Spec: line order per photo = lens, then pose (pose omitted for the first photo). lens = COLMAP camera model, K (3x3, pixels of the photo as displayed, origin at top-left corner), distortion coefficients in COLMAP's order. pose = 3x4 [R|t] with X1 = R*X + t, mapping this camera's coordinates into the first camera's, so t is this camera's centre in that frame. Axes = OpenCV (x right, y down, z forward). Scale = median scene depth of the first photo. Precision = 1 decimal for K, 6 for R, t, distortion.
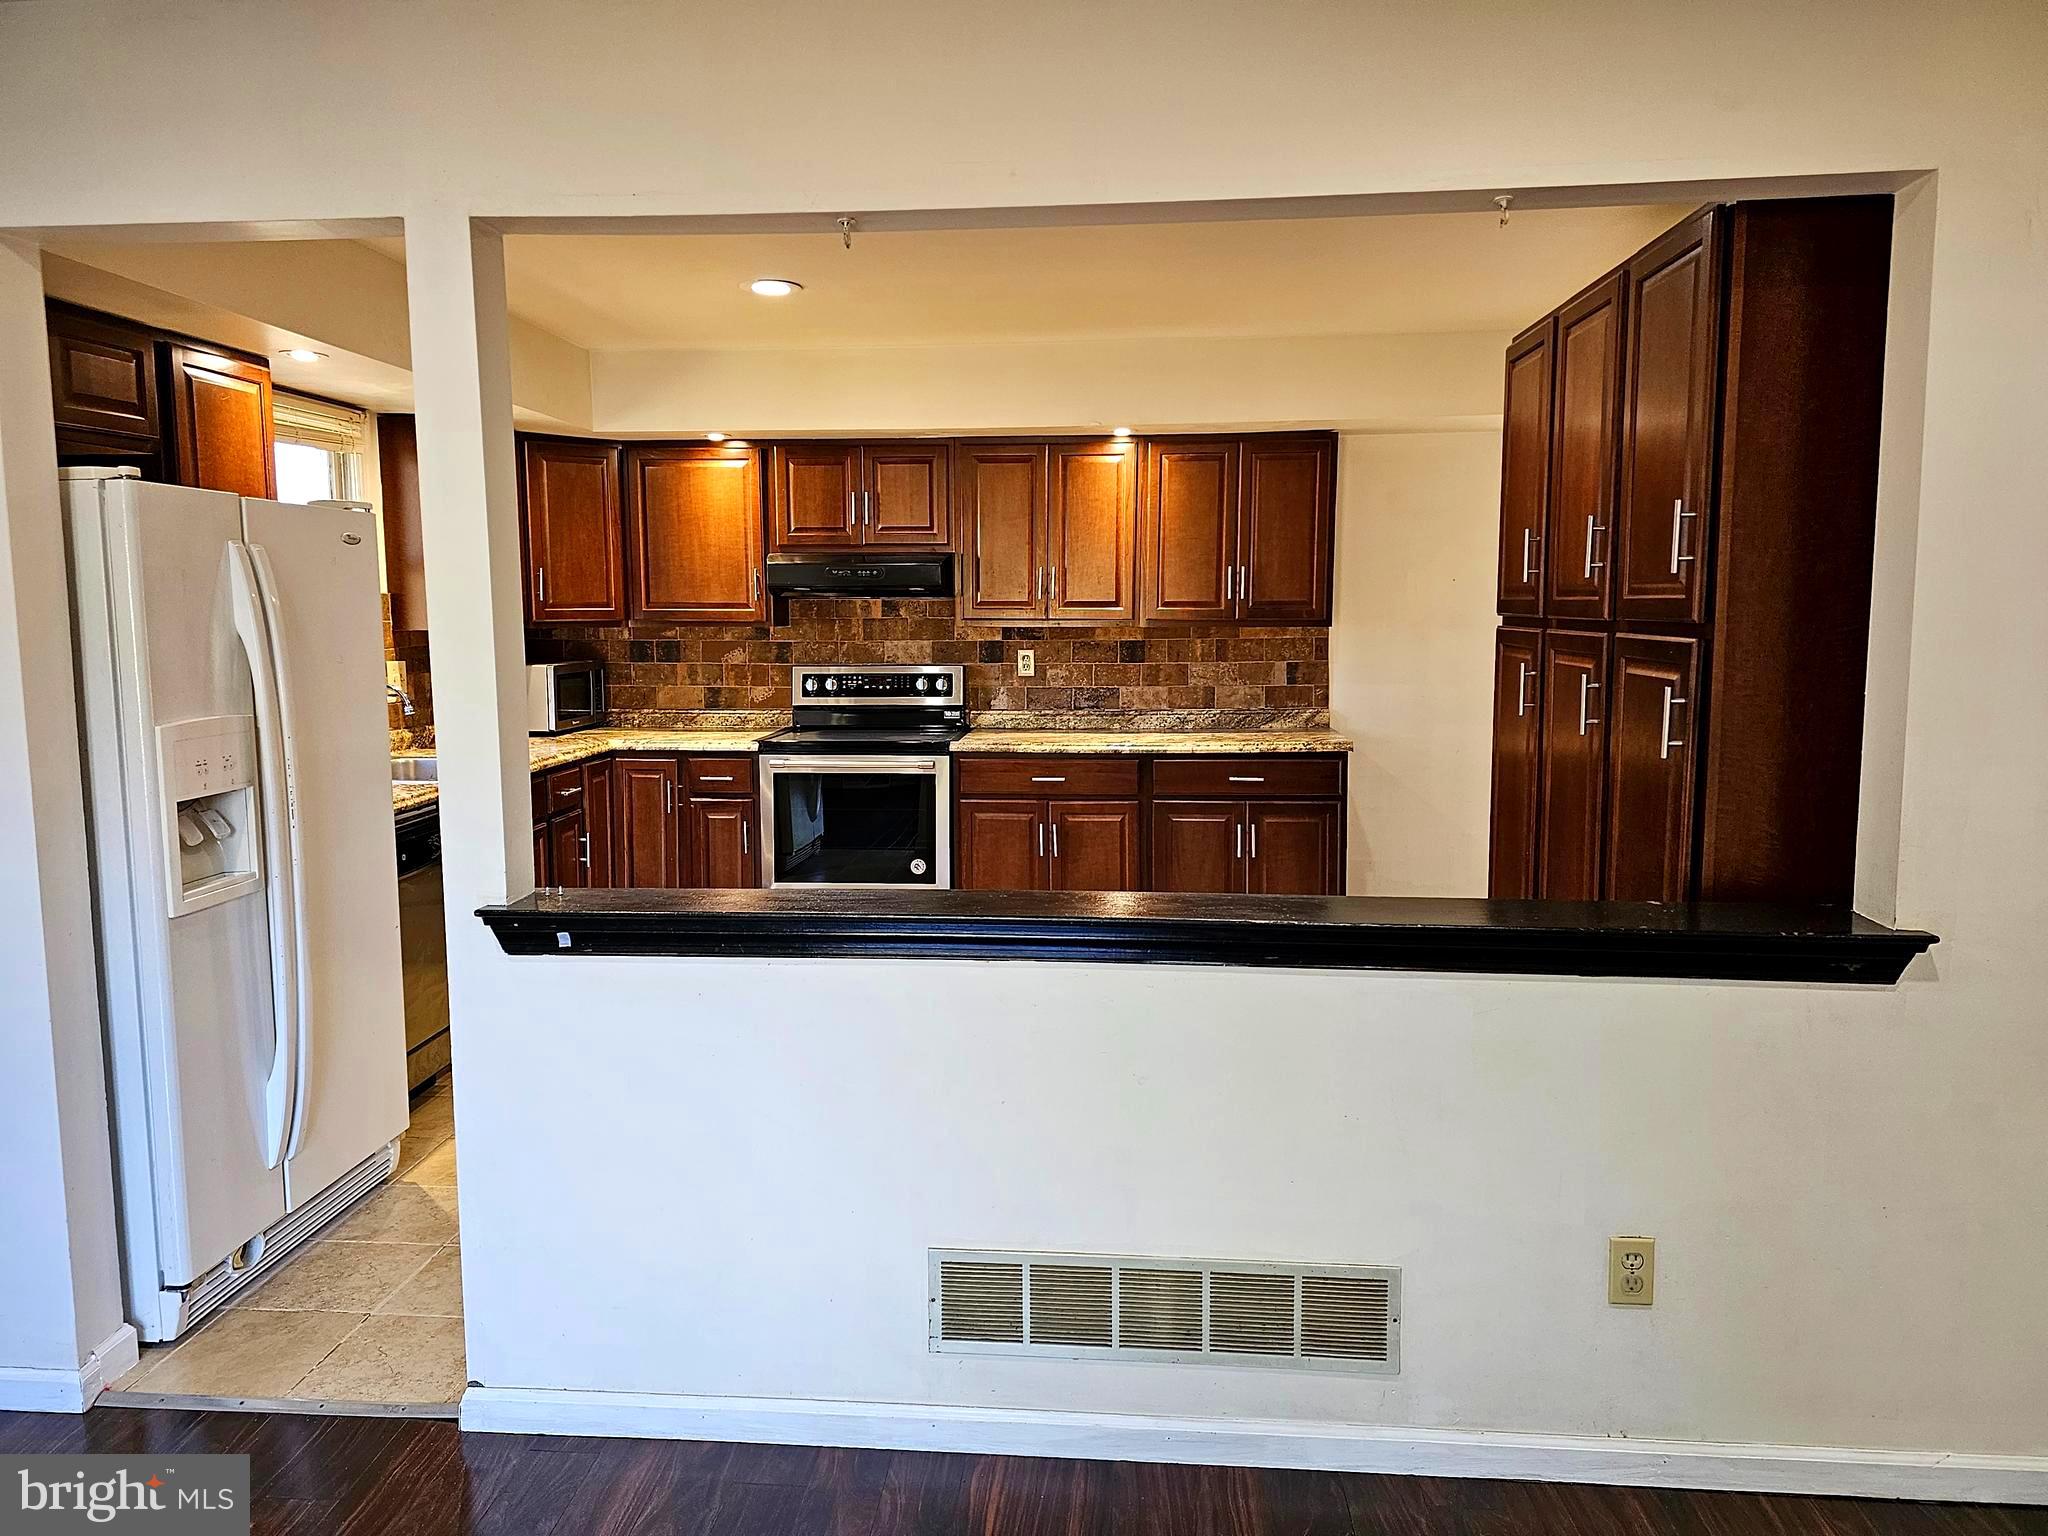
lens RADIAL K [[1374.7, 0, 1012.3], [0, 1374.7, 757.2], [0, 0, 1]] dist [0.073594, -0.071717]
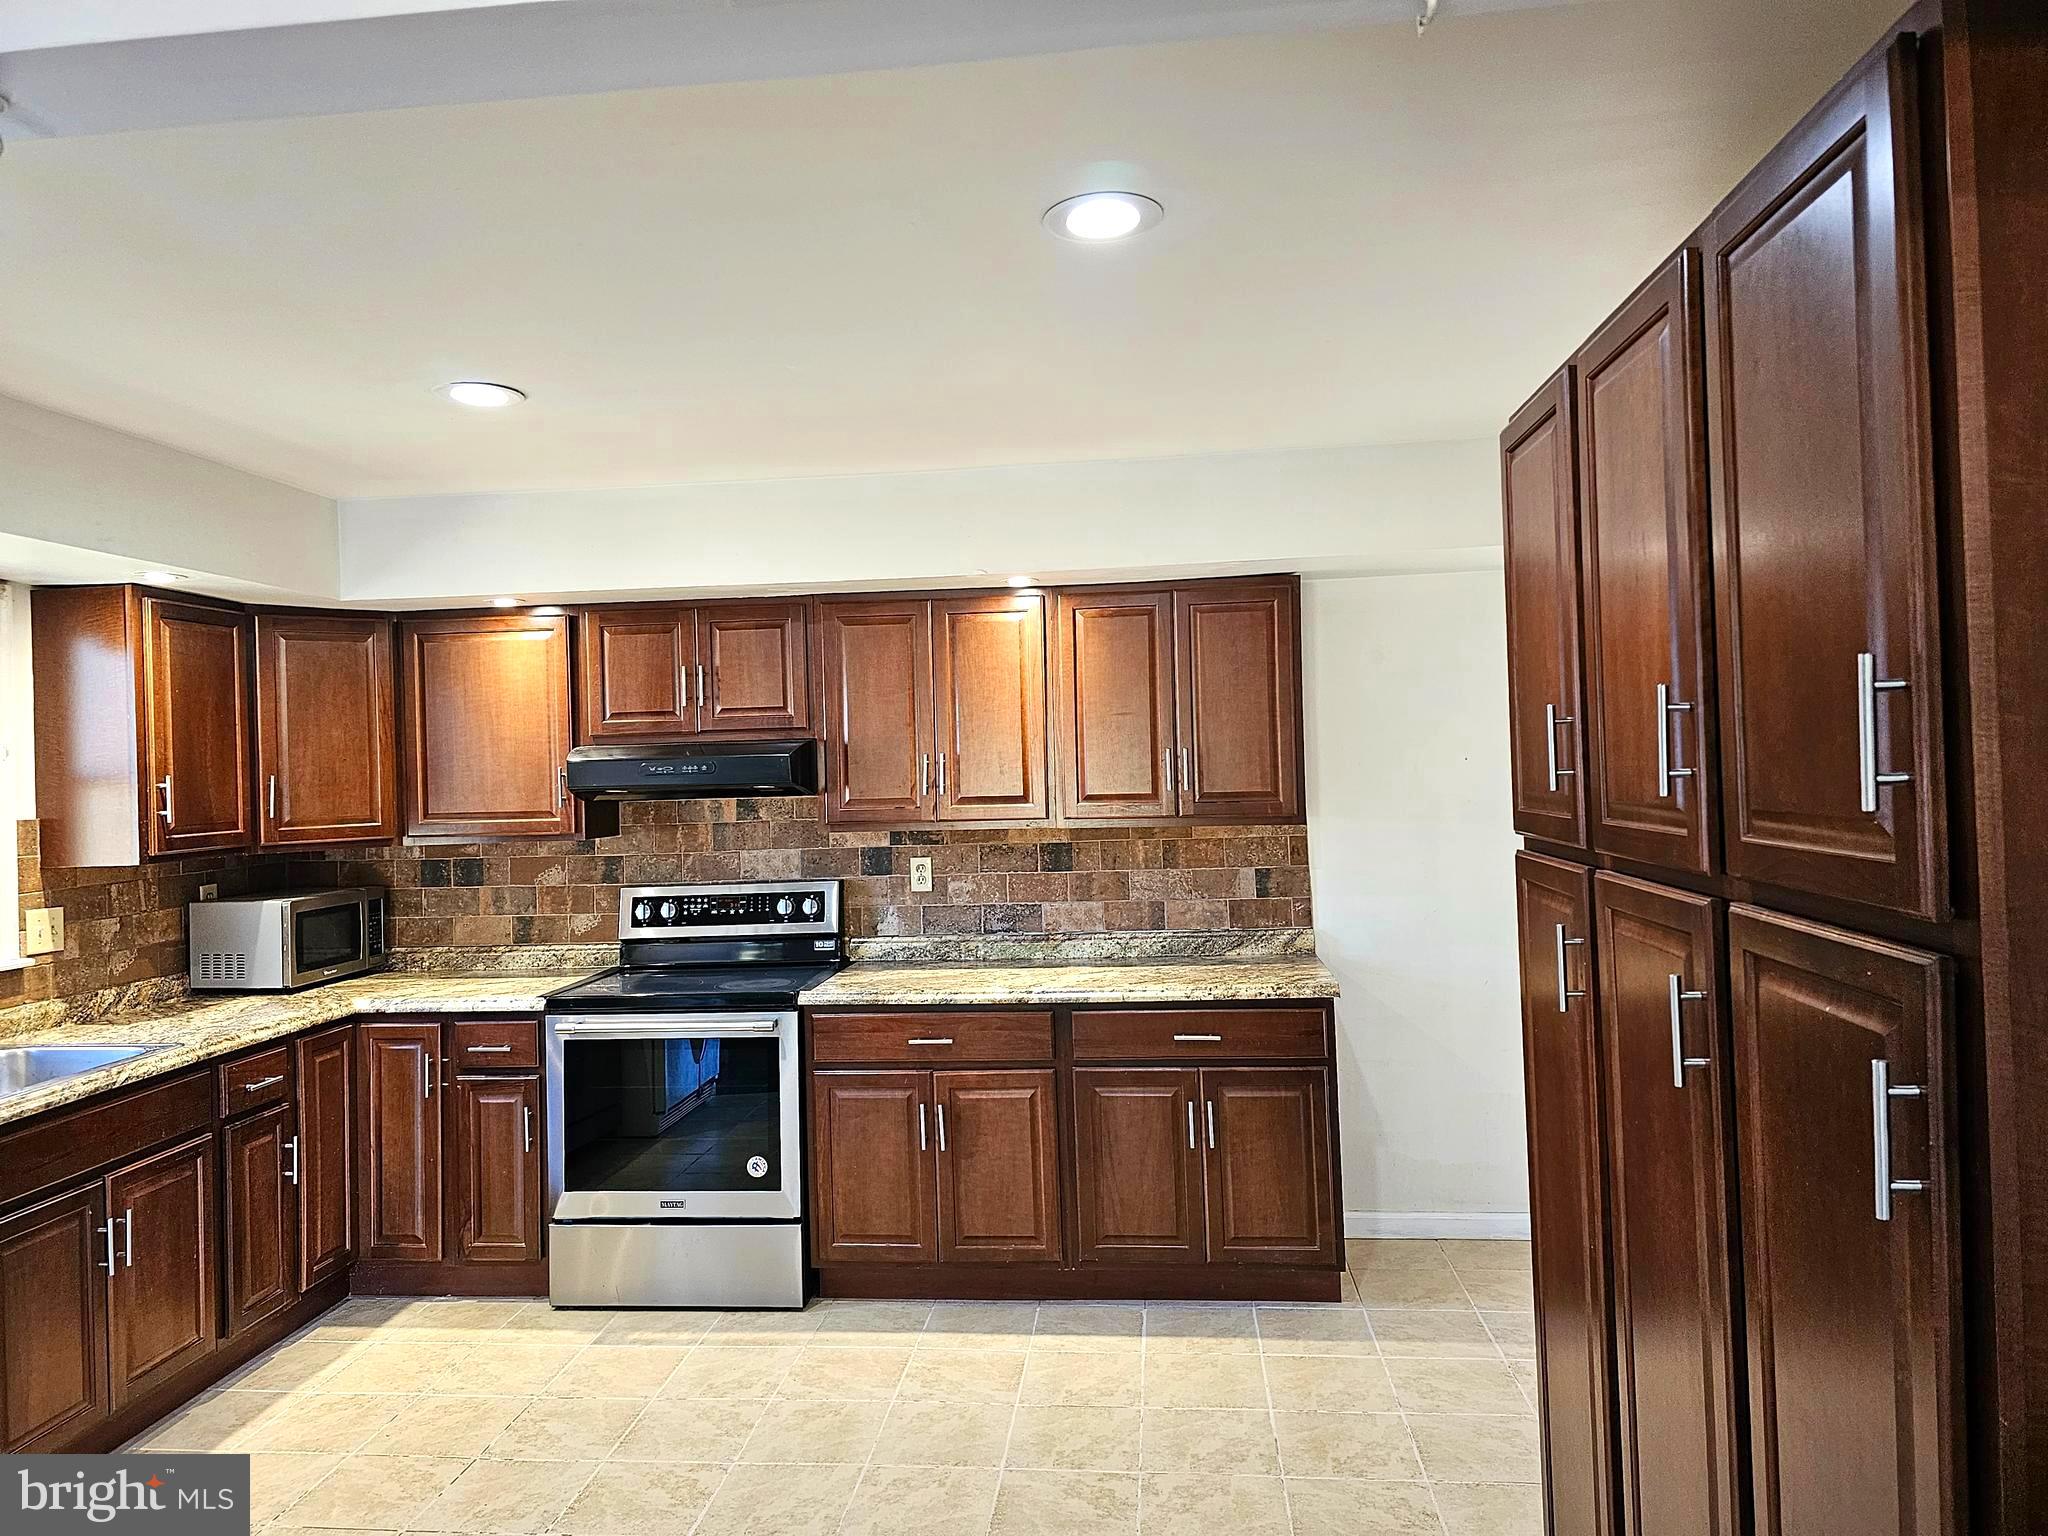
lens RADIAL K [[1374.7, 0, 1013.8], [0, 1374.7, 751.6], [0, 0, 1]] dist [0.073594, -0.071717]
pose [[0.999240, -0.026302, -0.028770, 0.096124], [0.022629, 0.992360, -0.121282, -0.047124], [0.031740, 0.120538, 0.992201, 0.246010]]
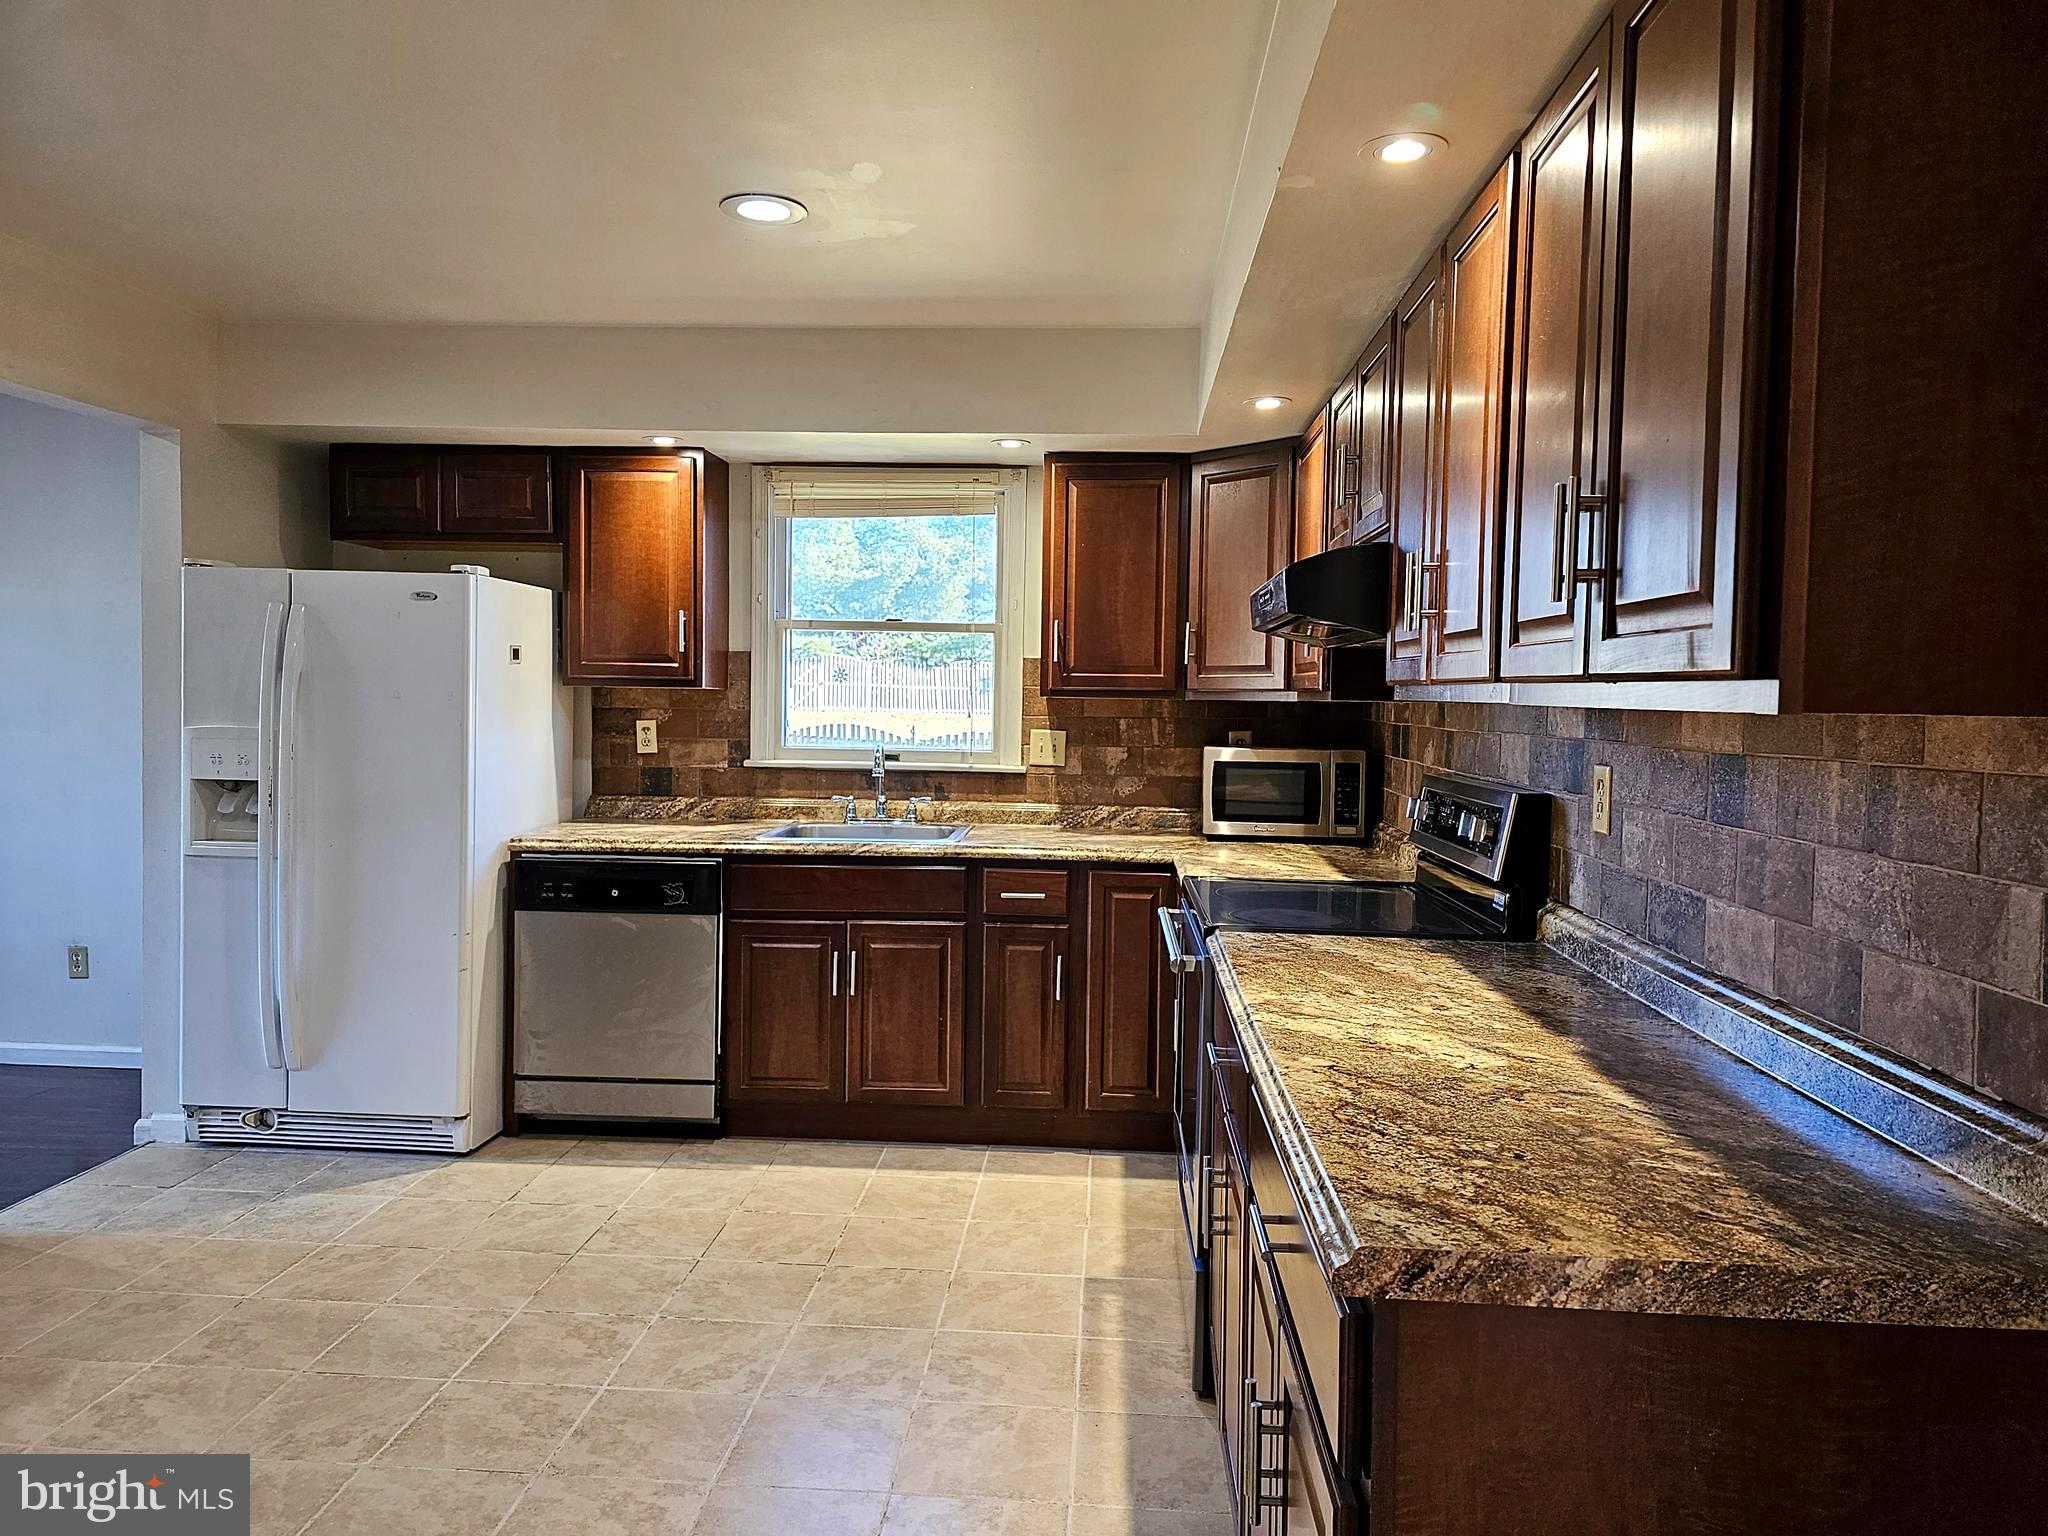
lens RADIAL K [[1374.7, 0, 1019.7], [0, 1374.7, 741.8], [0, 0, 1]] dist [0.073594, -0.071717]
pose [[0.011226, 0.037677, -0.999227, 0.446508], [-0.129417, 0.990940, 0.035911, -0.086629], [0.991527, 0.128914, 0.016000, 0.916867]]
